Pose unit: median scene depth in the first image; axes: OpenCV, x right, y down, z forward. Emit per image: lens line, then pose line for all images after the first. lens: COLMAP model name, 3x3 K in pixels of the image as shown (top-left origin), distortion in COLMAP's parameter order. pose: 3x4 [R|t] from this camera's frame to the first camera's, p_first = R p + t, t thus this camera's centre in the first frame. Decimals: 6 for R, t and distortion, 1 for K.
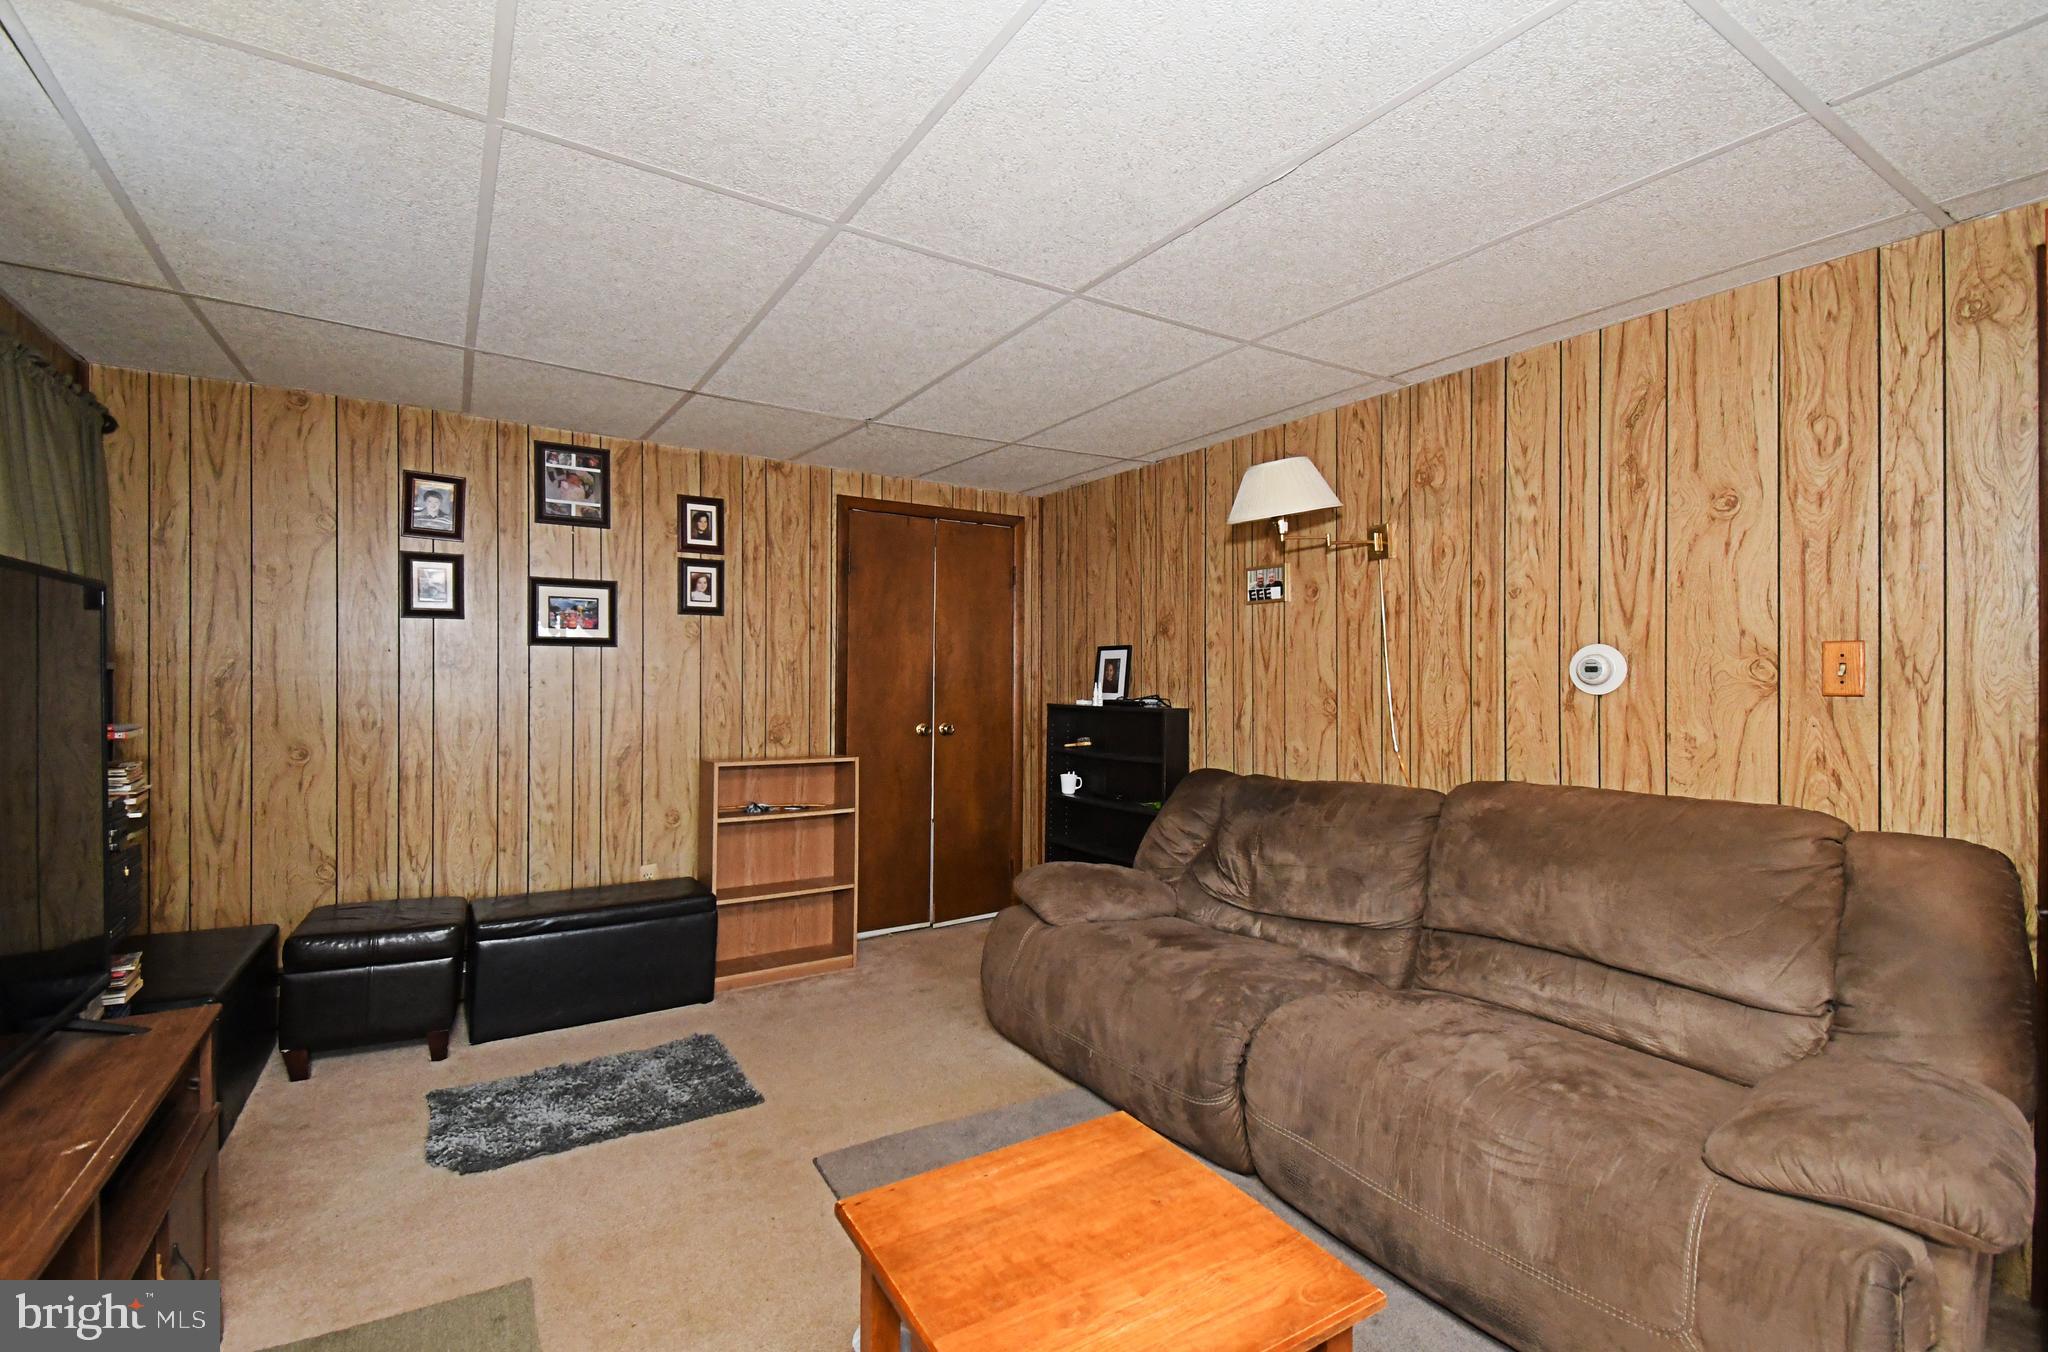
lens RADIAL K [[895.4, 0, 1023.7], [0, 895.4, 680.2], [0, 0, 1]] dist [0.028054, 0.000140]
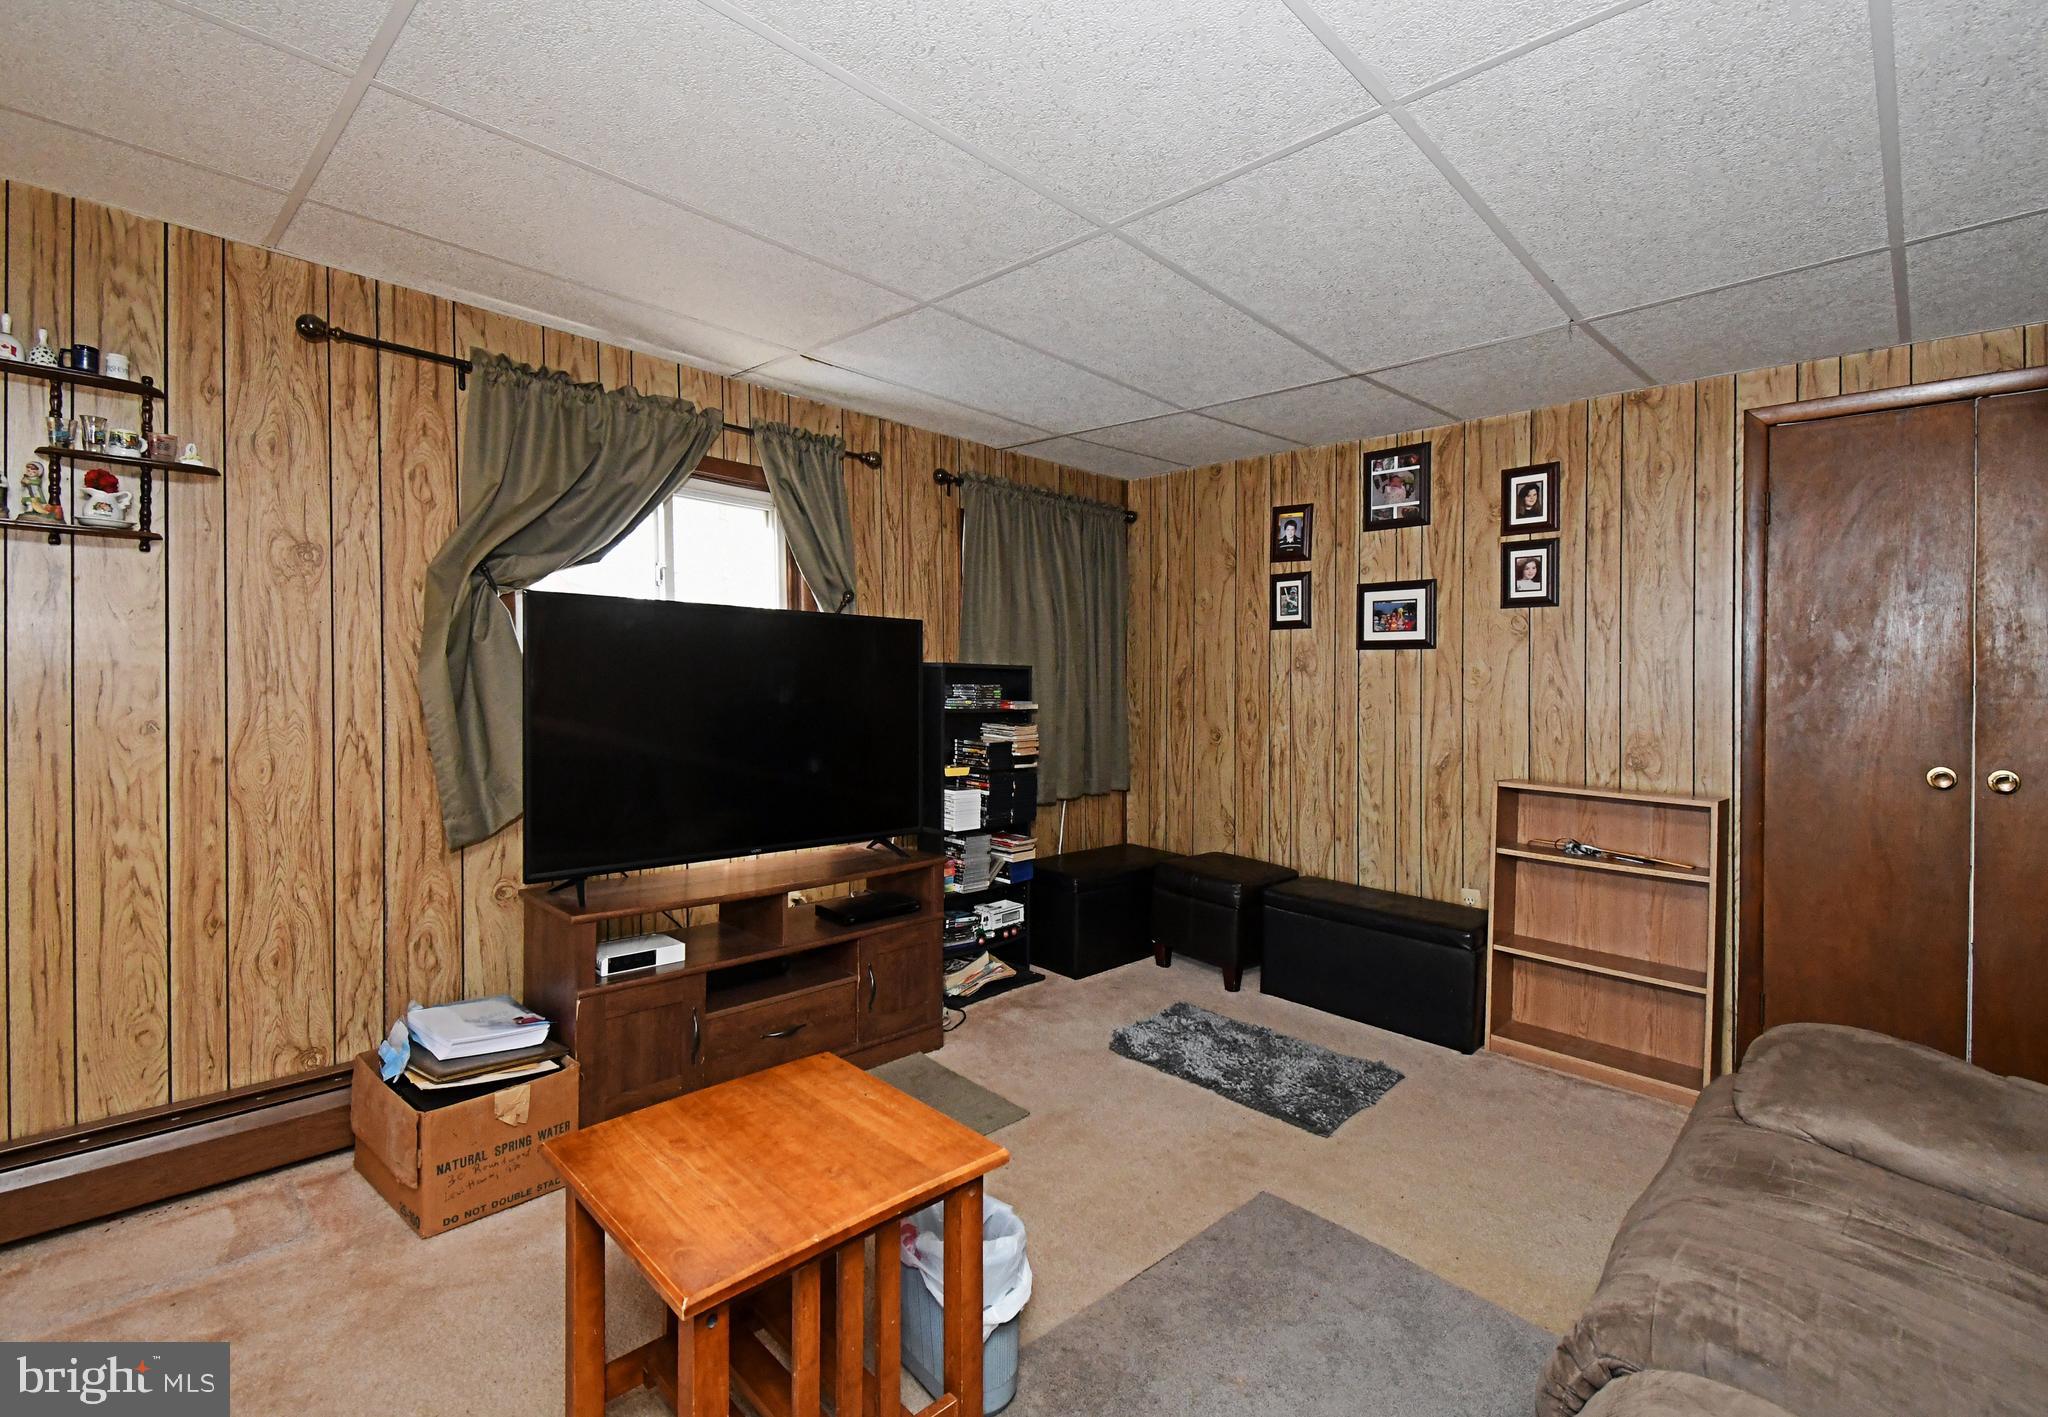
lens RADIAL K [[928.3, 0, 957.8], [0, 928.3, 699.9], [0, 0, 1]] dist [0.017930, -0.006395]
pose [[0.180261, 0.021802, -0.983377, 0.422903], [-0.020560, 0.999619, 0.018393, 0.009159], [0.983404, 0.016902, 0.180641, 0.335393]]
